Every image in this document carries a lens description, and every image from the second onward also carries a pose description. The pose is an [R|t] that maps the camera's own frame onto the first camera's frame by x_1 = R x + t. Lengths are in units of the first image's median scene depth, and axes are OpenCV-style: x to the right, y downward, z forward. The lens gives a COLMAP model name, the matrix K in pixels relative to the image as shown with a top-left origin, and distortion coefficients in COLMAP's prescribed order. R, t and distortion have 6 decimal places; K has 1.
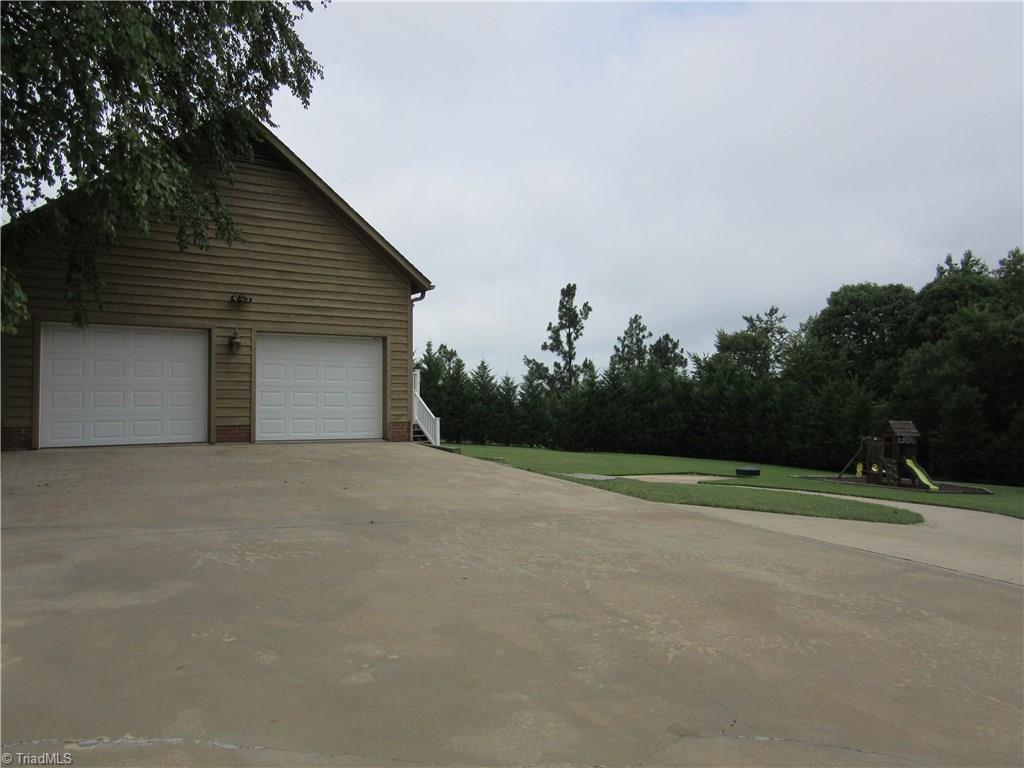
lens RADIAL K [[769.8, 0, 513.3], [0, 769.8, 385.7], [0, 0, 1]] dist [-0.034192, 0.001405]
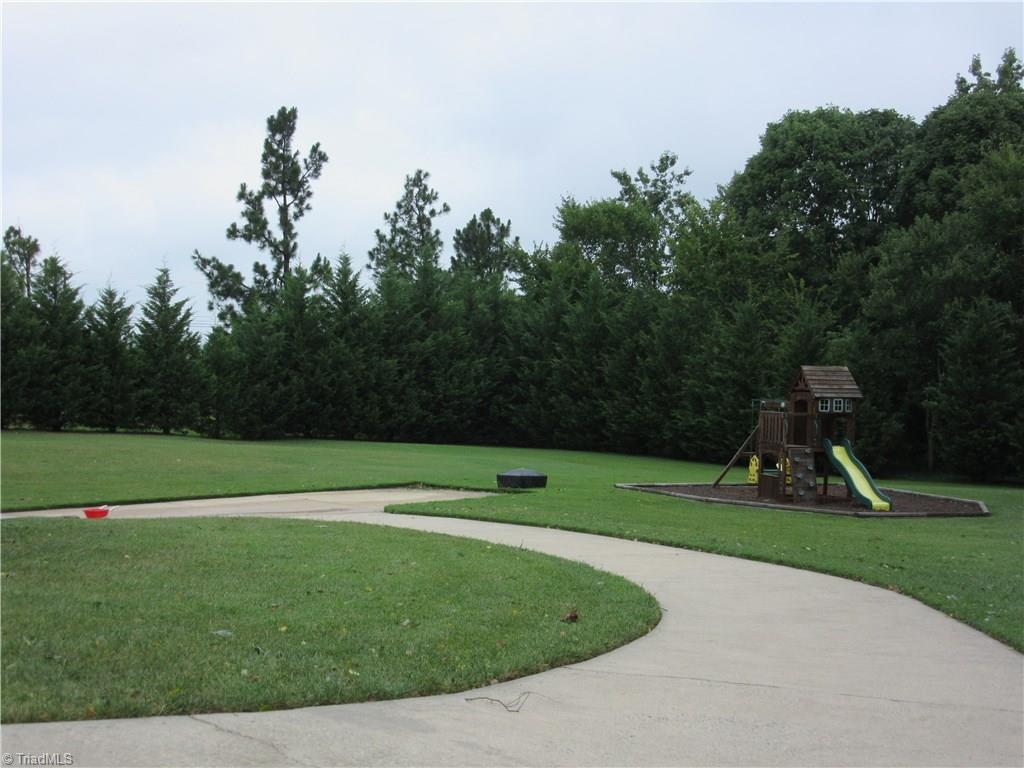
lens RADIAL K [[1400.3, 0, 509.5], [0, 1400.3, 387.1], [0, 0, 1]] dist [-0.071655, 0.000000]
pose [[0.986376, -0.018291, 0.163486, 0.089063], [0.009864, 0.998588, 0.052208, 0.005964], [-0.164210, -0.049884, 0.985163, 0.088380]]
